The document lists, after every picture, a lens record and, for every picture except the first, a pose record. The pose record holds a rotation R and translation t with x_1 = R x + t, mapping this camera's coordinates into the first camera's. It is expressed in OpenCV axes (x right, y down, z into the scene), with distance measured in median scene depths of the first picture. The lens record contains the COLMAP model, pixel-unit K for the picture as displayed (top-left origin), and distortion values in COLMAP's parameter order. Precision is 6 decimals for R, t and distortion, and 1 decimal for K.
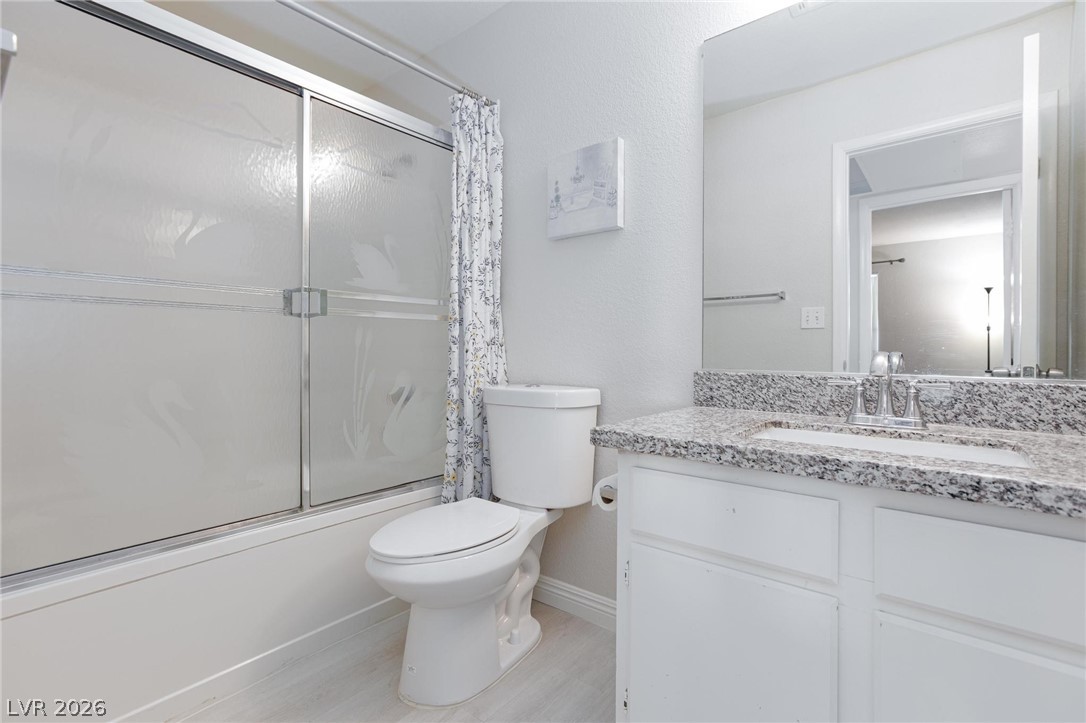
lens RADIAL K [[504.6, 0, 543.0], [0, 504.6, 361.5], [0, 0, 1]] dist [0.000041, -0.000004]
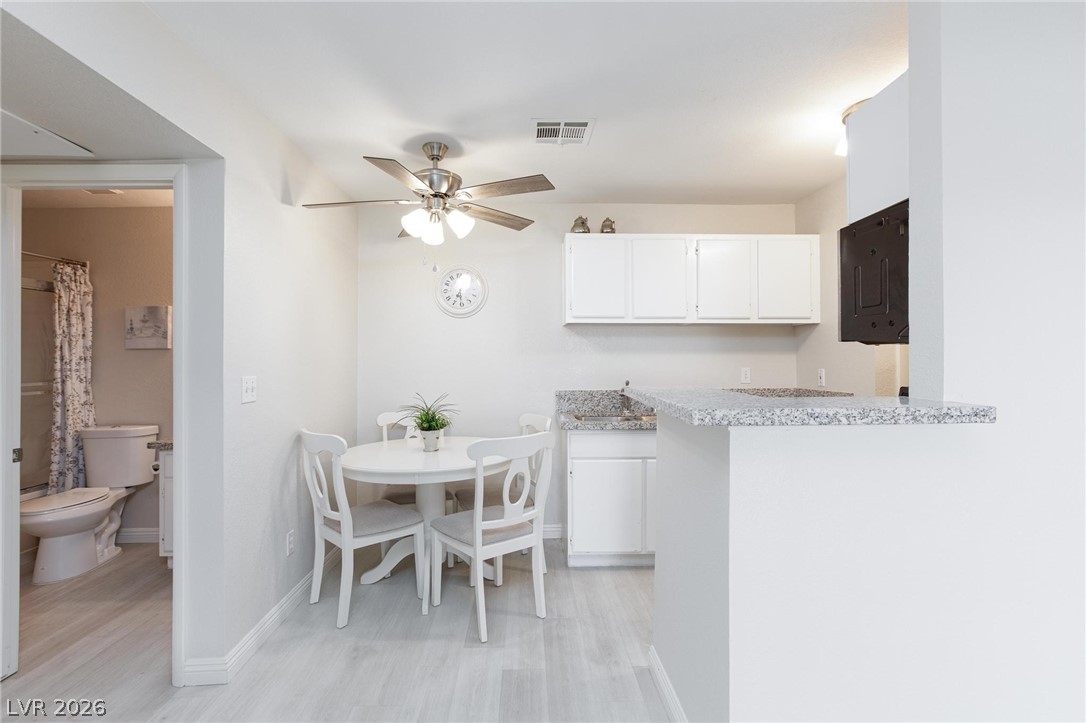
lens RADIAL K [[505.7, 0, 543.0], [0, 505.7, 361.5], [0, 0, 1]] dist [-0.003268, -0.000436]
pose [[0.764593, -0.002838, 0.644508, -0.012399], [0.021289, 0.999556, -0.020854, -0.118188], [-0.644162, 0.029666, 0.764313, -1.435195]]
